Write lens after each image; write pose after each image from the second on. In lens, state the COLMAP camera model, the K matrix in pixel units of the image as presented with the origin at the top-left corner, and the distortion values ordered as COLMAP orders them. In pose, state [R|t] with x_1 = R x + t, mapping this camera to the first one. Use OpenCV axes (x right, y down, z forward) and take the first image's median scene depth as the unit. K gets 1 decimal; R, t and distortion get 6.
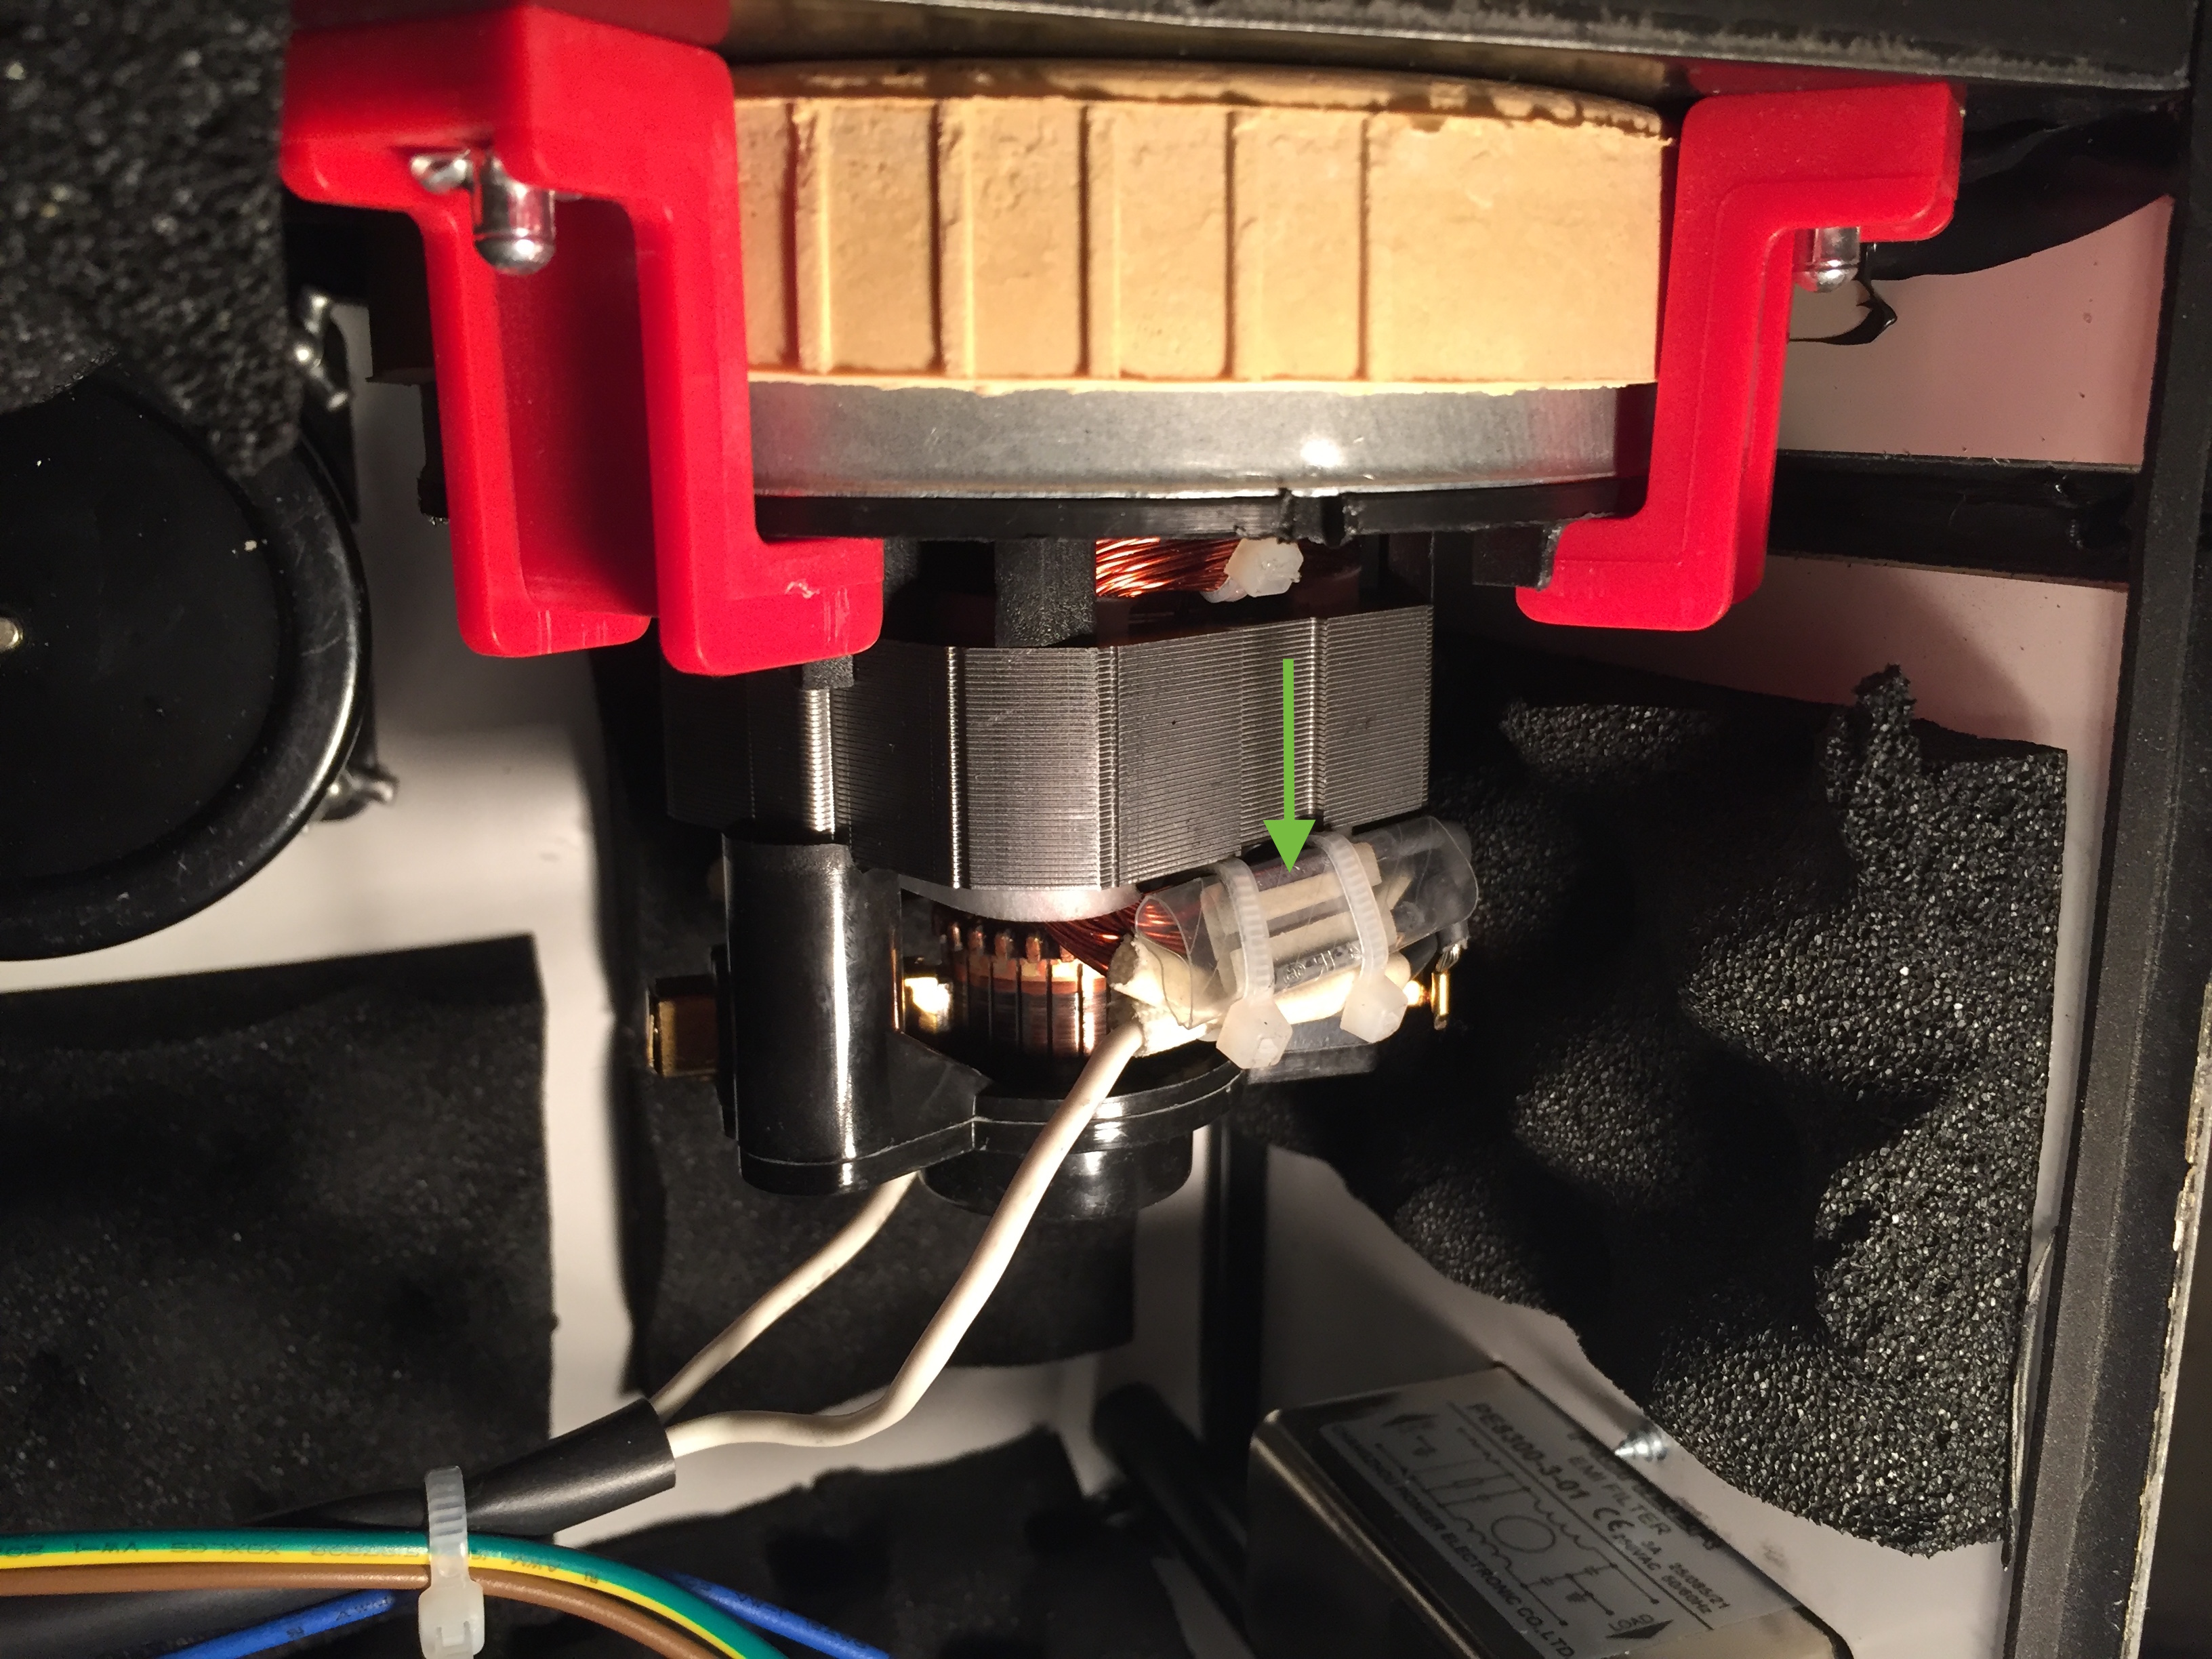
lens RADIAL K [[1887.1, 0, 1097.1], [0, 1887.1, 830.1], [0, 0, 1]] dist [0.046691, 0.003620]
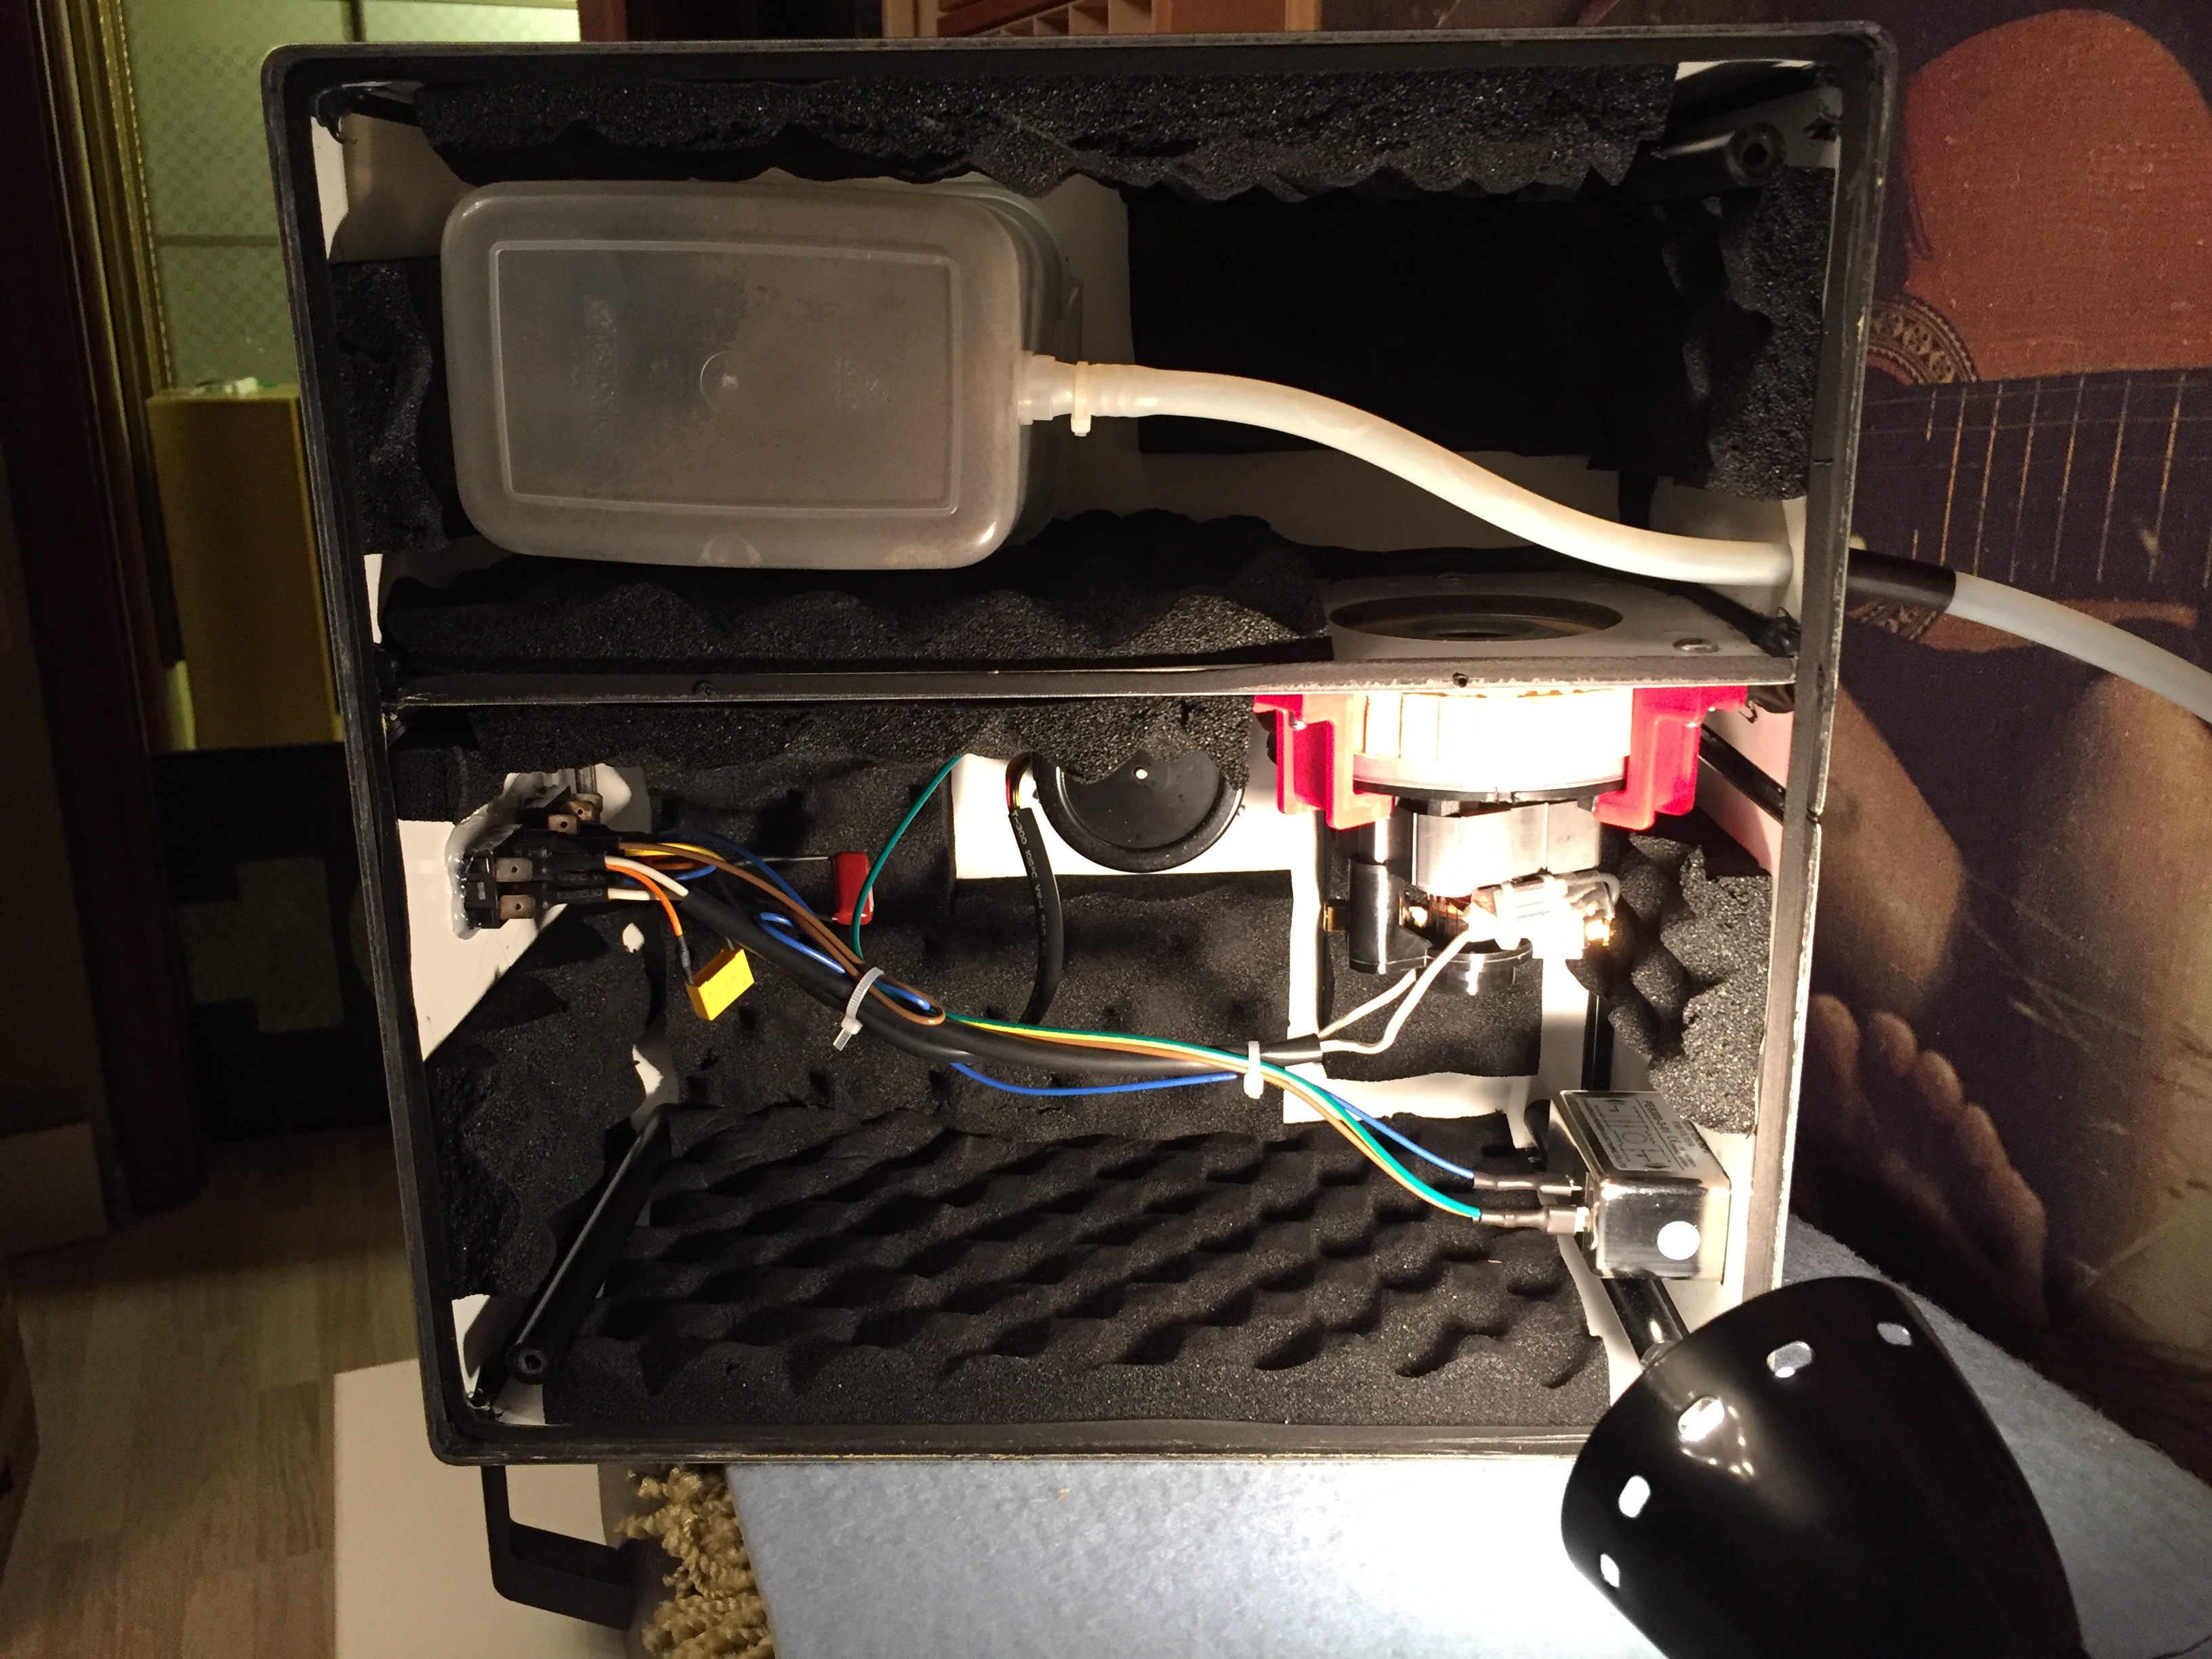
lens RADIAL K [[1887.1, 0, 1106.8], [0, 1887.1, 835.0], [0, 0, 1]] dist [0.046691, 0.003620]
pose [[0.922733, 0.089441, -0.374919, 0.611830], [-0.064294, 0.994793, 0.079082, -0.260352], [0.380040, -0.048866, 0.923678, -2.085566]]
